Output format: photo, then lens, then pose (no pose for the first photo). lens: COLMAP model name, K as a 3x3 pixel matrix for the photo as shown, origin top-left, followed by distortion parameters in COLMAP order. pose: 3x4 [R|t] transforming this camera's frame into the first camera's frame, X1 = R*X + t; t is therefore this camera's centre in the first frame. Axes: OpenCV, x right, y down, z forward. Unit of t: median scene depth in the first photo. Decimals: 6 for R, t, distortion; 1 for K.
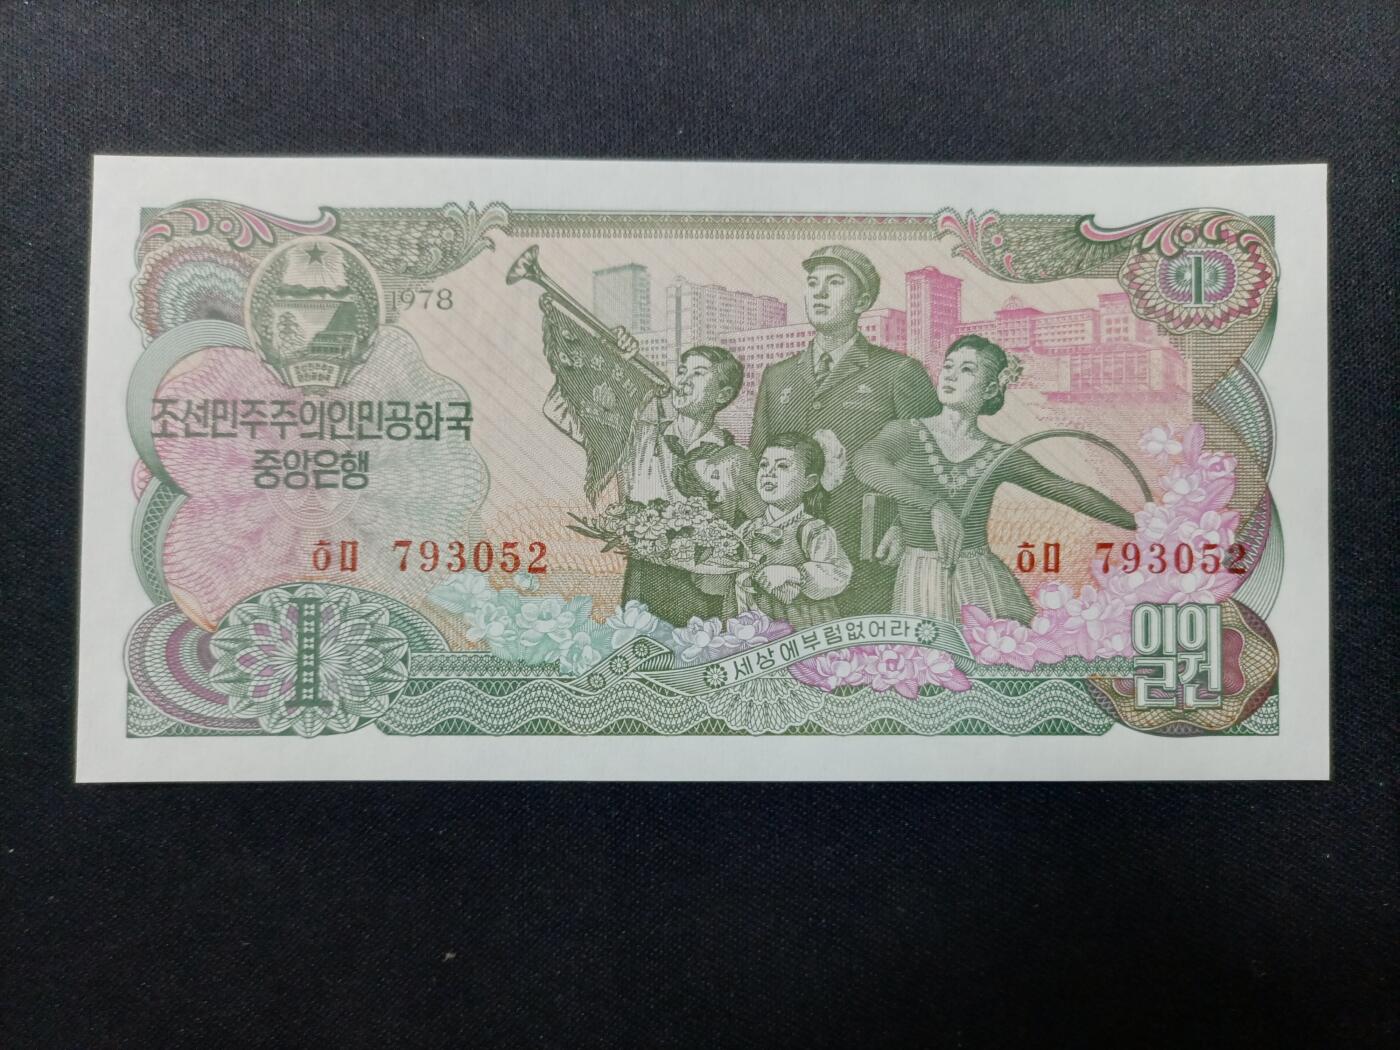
lens RADIAL K [[1033.6, 0, 691.2], [0, 1033.6, 517.5], [0, 0, 1]] dist [-0.036028, 0.004178]
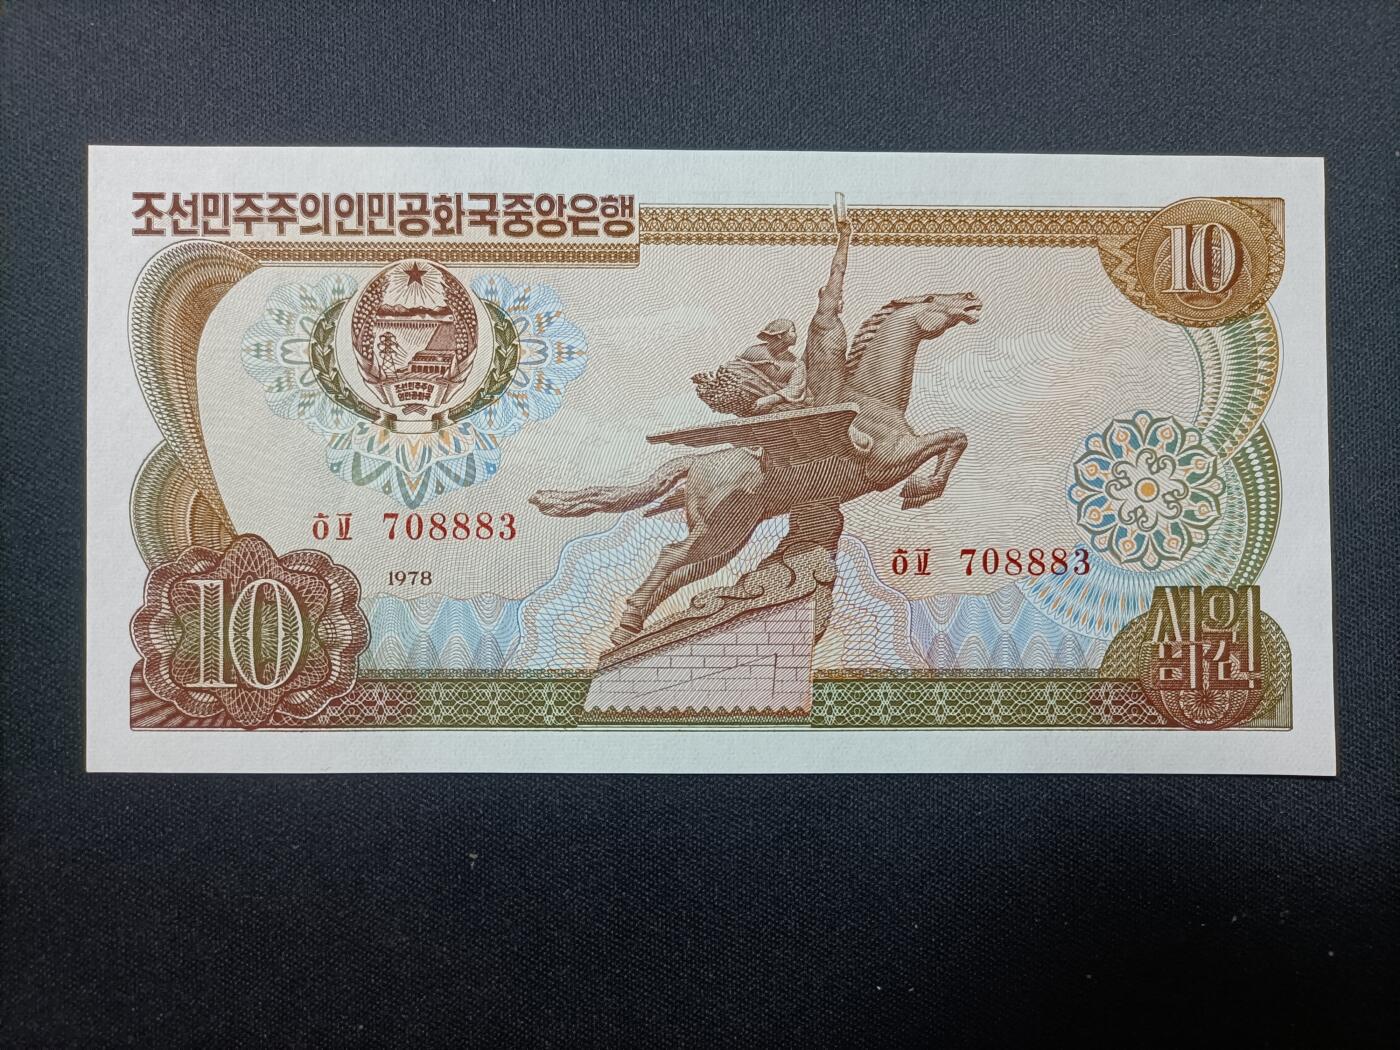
lens RADIAL K [[1033.6, 0, 703.3], [0, 1033.6, 529.1], [0, 0, 1]] dist [-0.036028, 0.004178]
pose [[0.999989, -0.002001, 0.004330, 0.020388], [0.001906, 0.999762, 0.021729, 0.032548], [-0.004373, -0.021721, 0.999755, -0.152484]]
